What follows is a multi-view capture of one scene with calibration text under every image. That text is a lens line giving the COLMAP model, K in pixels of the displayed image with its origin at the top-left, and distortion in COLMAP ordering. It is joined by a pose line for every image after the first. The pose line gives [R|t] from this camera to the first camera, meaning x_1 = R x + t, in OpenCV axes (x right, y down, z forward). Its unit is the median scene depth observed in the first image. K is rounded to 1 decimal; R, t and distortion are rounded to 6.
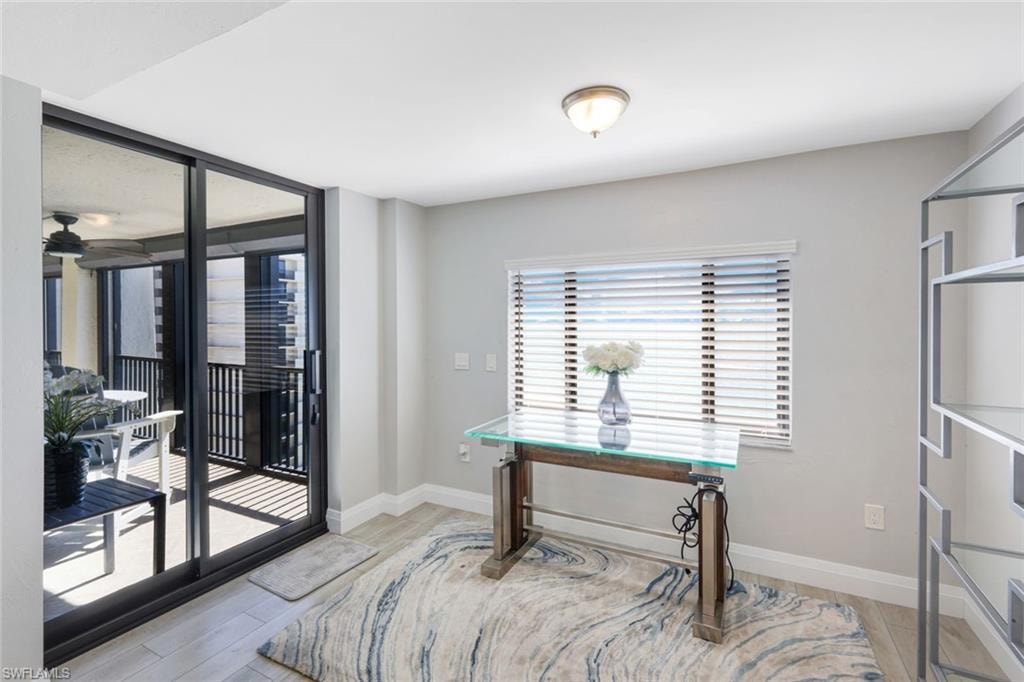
lens RADIAL K [[460.3, 0, 511.8], [0, 460.3, 333.9], [0, 0, 1]] dist [-0.001508, -0.000168]
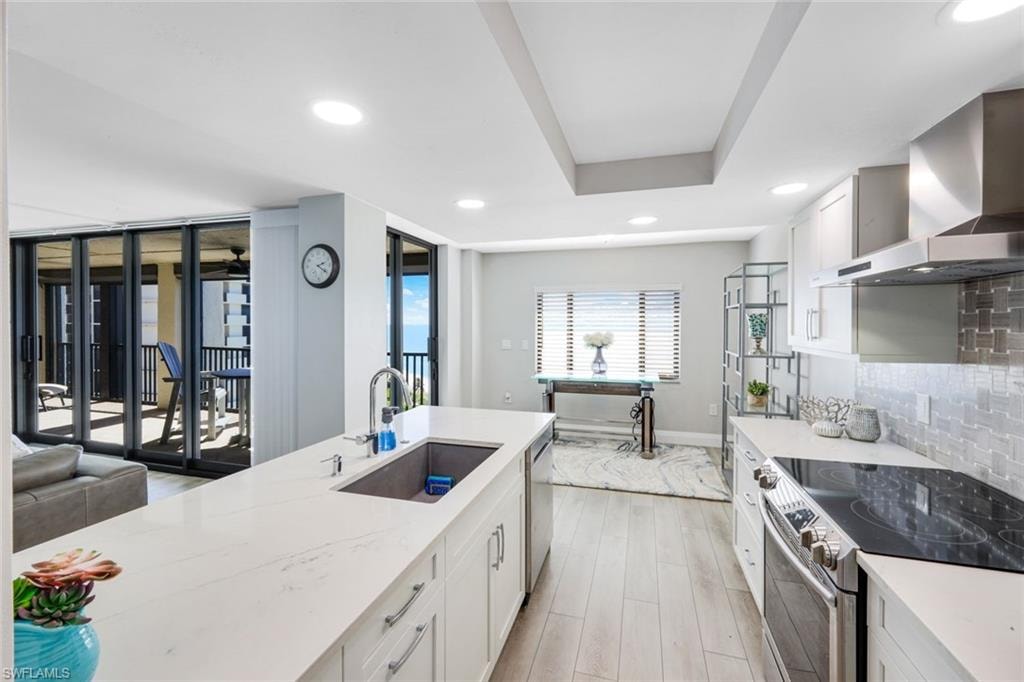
lens RADIAL K [[460.3, 0, 513.3], [0, 460.3, 339.9], [0, 0, 1]] dist [-0.001508, -0.000168]
pose [[0.979760, -0.002580, 0.200158, -0.591789], [0.000471, 0.999944, 0.010586, 0.033929], [-0.200174, -0.010278, 0.979707, -0.958178]]
